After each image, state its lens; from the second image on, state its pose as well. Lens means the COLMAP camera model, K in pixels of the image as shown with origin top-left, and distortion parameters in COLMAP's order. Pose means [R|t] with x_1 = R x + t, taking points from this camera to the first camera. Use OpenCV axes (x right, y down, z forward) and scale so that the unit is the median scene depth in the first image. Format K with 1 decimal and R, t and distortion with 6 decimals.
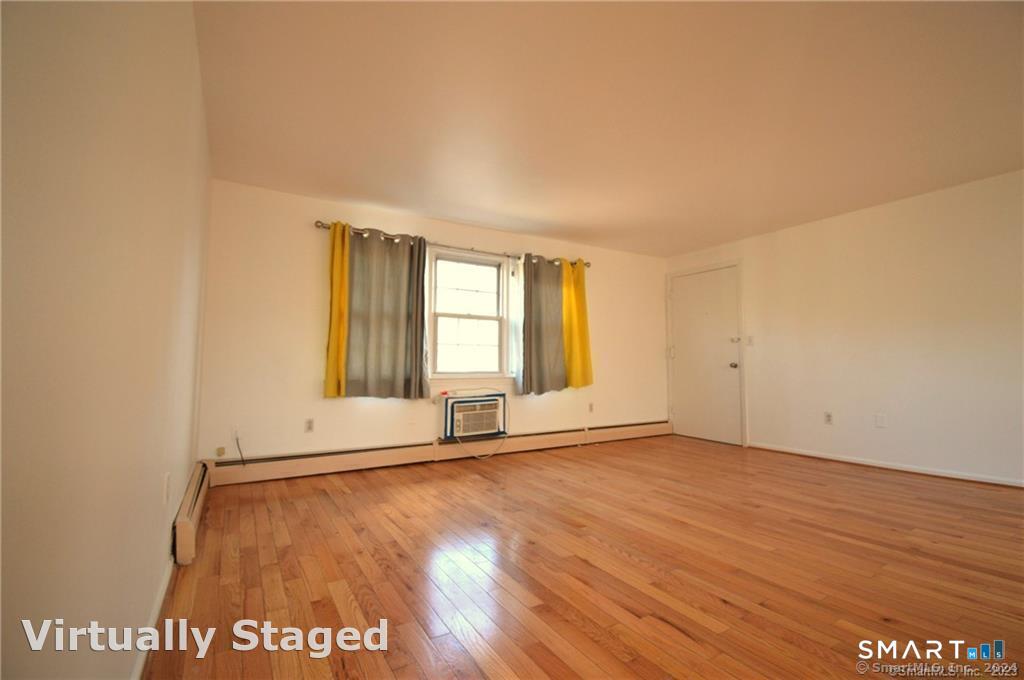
lens RADIAL K [[457.8, 0, 508.9], [0, 457.8, 333.3], [0, 0, 1]] dist [0.021052, -0.027563]
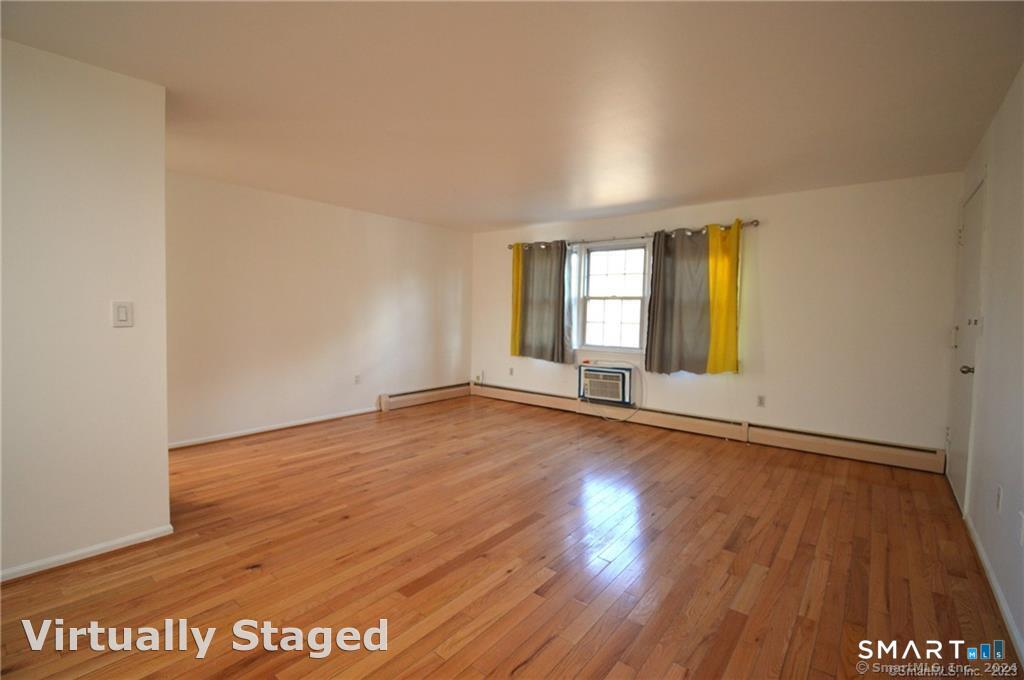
lens RADIAL K [[457.8, 0, 508.9], [0, 457.8, 333.3], [0, 0, 1]] dist [0.021052, -0.027563]
pose [[0.347249, 0.047757, -0.936556, 0.941186], [0.048737, 0.996434, 0.068881, -0.041940], [0.936506, -0.069564, 0.343683, 0.377405]]
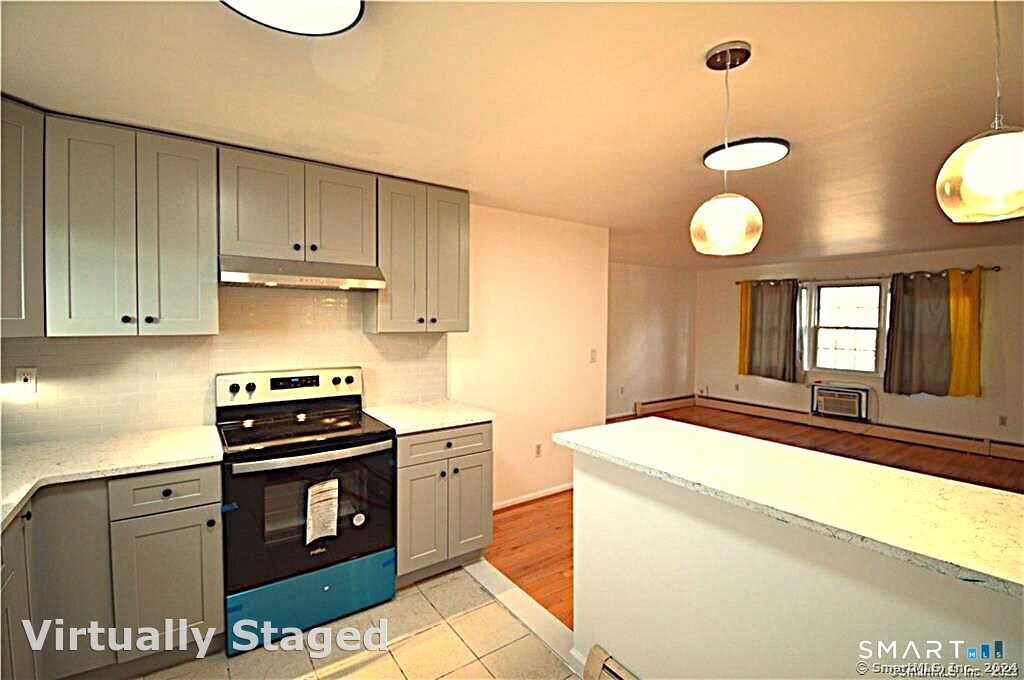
lens RADIAL K [[457.8, 0, 508.9], [0, 457.8, 333.3], [0, 0, 1]] dist [0.021052, -0.027563]
pose [[0.073565, 0.037002, -0.996604, 1.229450], [0.067742, 0.996818, 0.042010, -0.150334], [0.994987, -0.070602, 0.070825, -0.072148]]
